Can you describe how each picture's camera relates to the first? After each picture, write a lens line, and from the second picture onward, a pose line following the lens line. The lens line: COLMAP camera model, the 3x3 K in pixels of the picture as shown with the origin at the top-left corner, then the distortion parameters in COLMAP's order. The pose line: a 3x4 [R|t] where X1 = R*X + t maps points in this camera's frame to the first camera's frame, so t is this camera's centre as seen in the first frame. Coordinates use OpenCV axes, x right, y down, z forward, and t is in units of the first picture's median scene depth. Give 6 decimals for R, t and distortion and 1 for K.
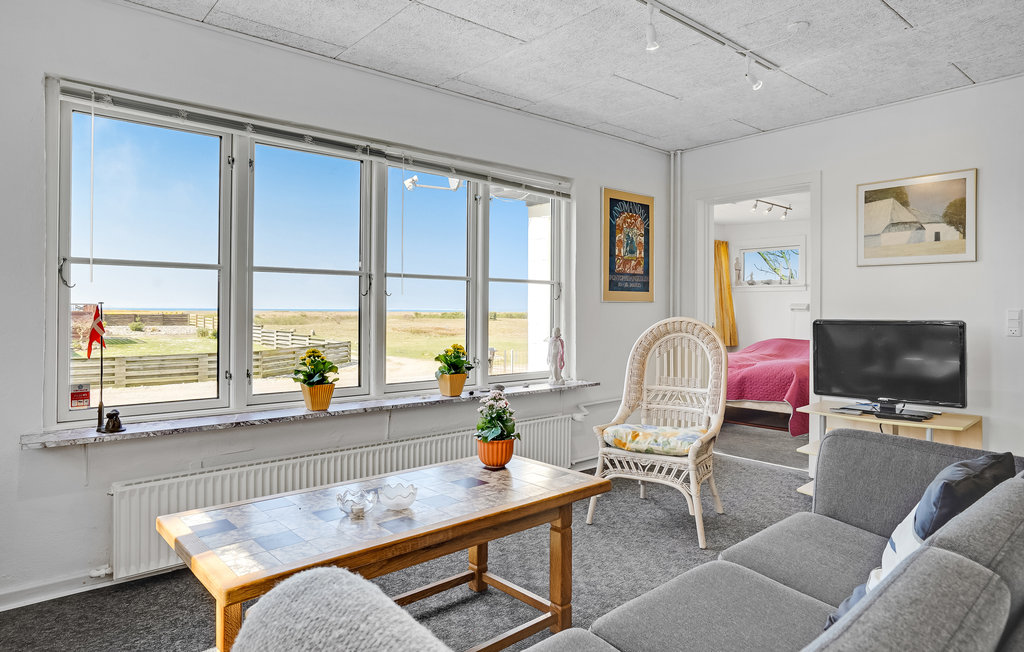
lens RADIAL K [[617.7, 0, 499.0], [0, 617.7, 306.2], [0, 0, 1]] dist [-0.021756, -0.001332]
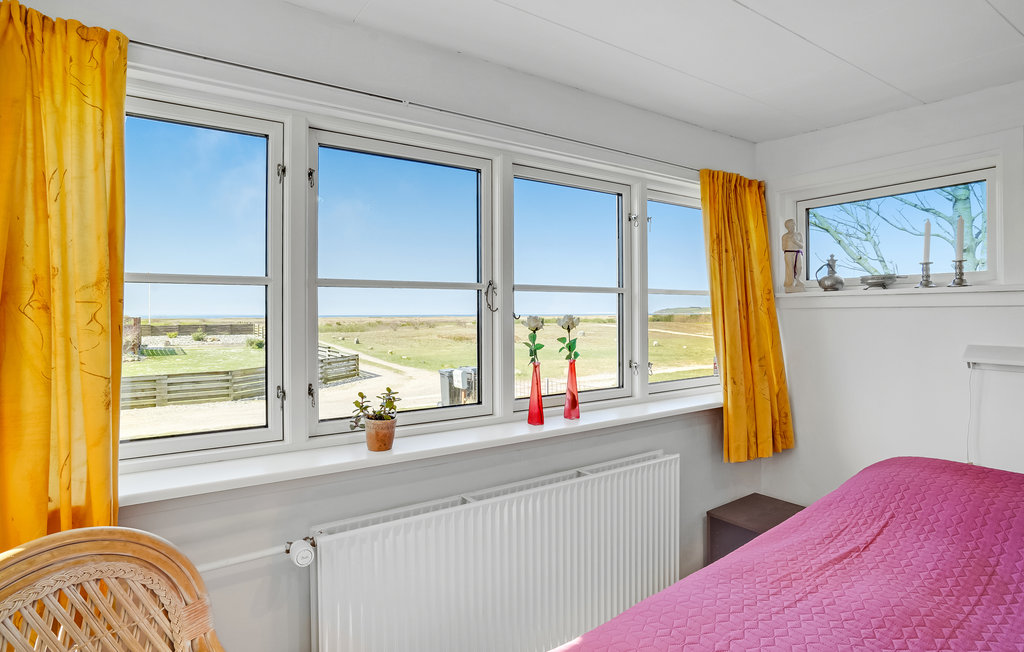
lens RADIAL K [[512.9, 0, 510.9], [0, 512.9, 314.8], [0, 0, 1]] dist [-0.032772, 0.003802]
pose [[0.991980, -0.012183, -0.125809, 0.126092], [0.013585, 0.999855, 0.010290, -0.012415], [0.125665, -0.011917, 0.992001, 0.329924]]
